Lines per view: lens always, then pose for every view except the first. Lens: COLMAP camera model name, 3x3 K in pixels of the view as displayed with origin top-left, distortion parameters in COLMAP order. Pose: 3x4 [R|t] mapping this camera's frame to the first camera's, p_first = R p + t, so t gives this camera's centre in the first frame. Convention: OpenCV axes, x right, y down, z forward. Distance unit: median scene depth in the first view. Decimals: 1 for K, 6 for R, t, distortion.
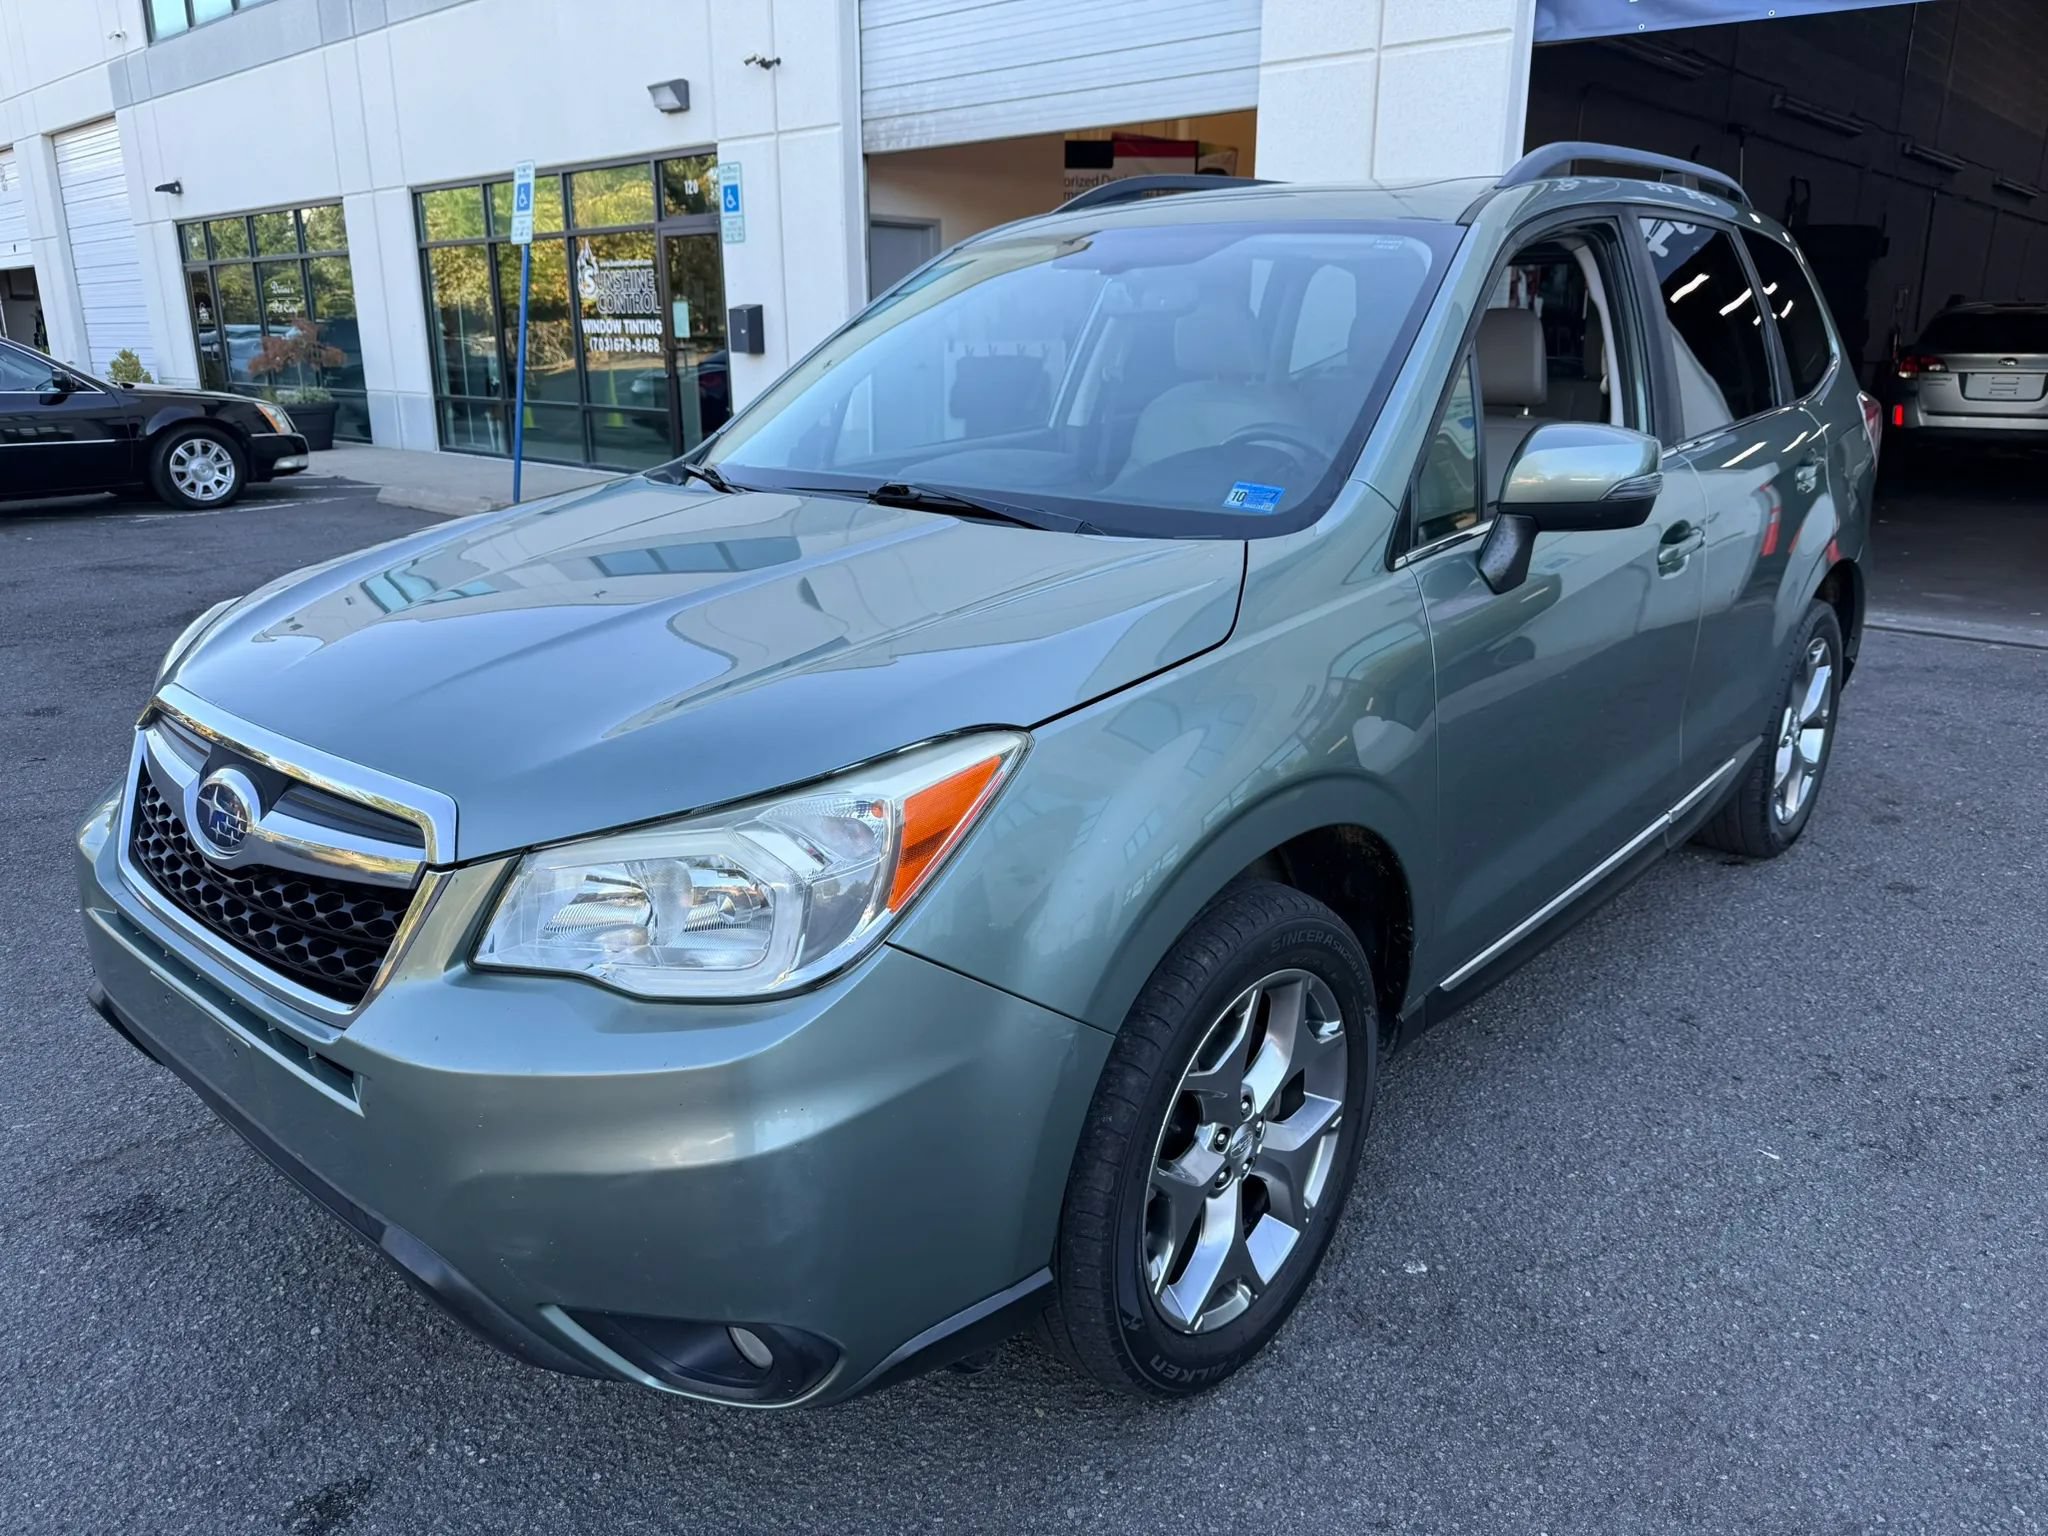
lens RADIAL K [[1451.5, 0, 1014.2], [0, 1451.5, 777.7], [0, 0, 1]] dist [0.002503, -0.010647]
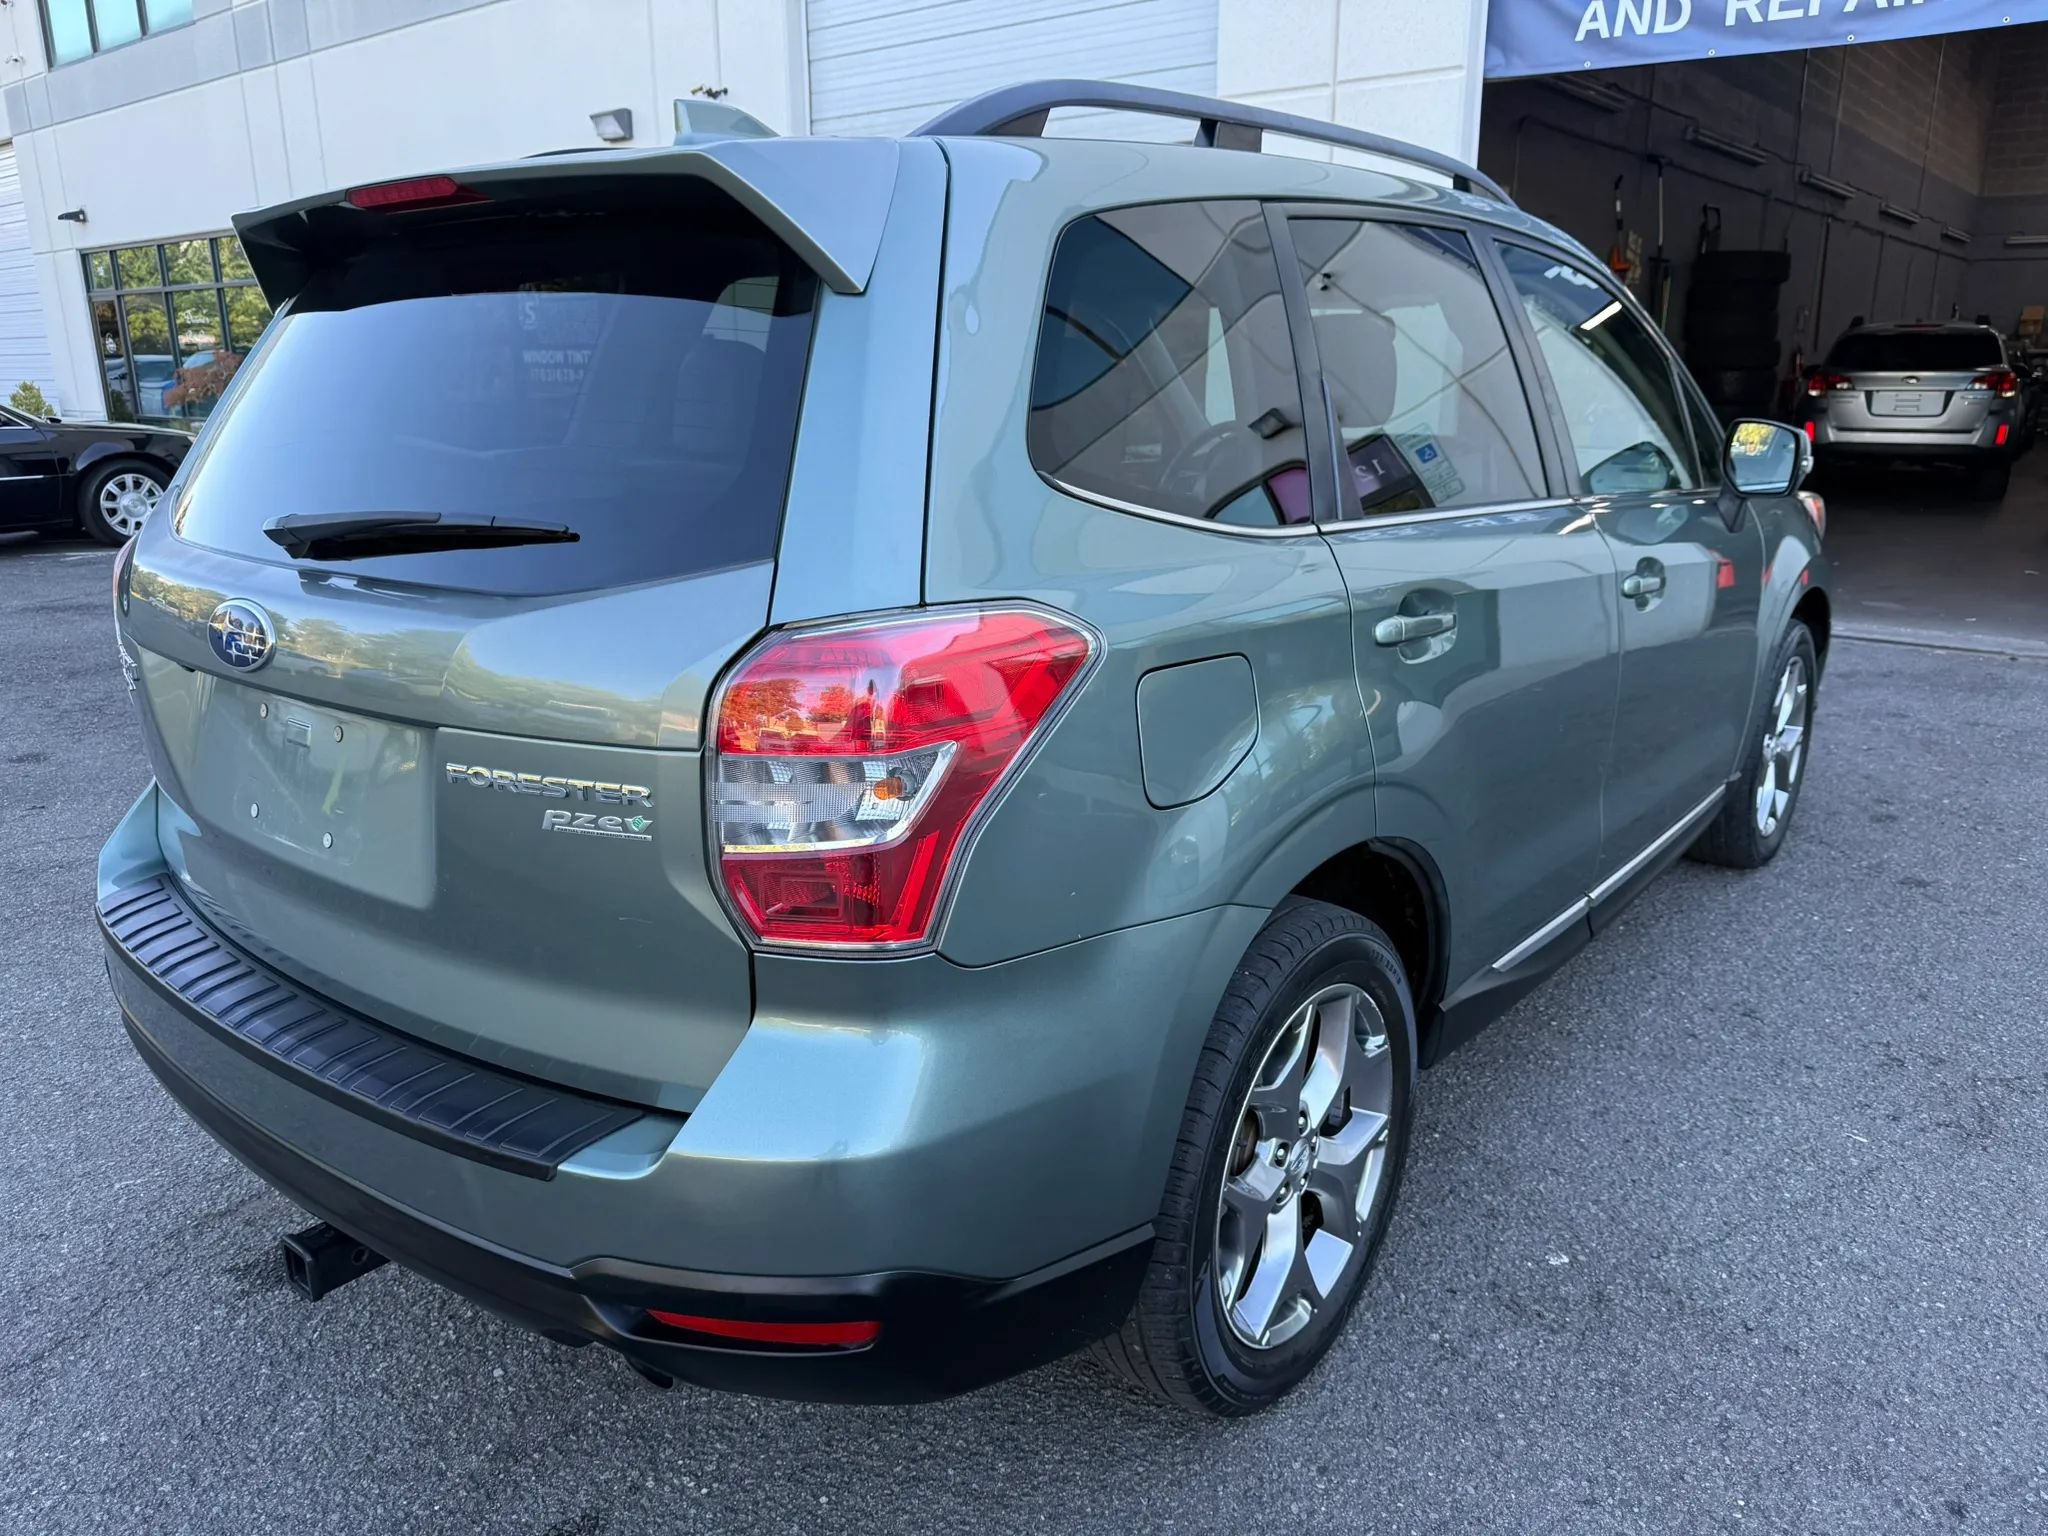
lens RADIAL K [[1451.5, 0, 1023.4], [0, 1451.5, 777.5], [0, 0, 1]] dist [0.002503, -0.010647]
pose [[0.997699, -0.025102, 0.062976, -0.105464], [0.026048, 0.999559, -0.014238, -0.002459], [-0.062591, 0.015846, 0.997913, -0.015061]]
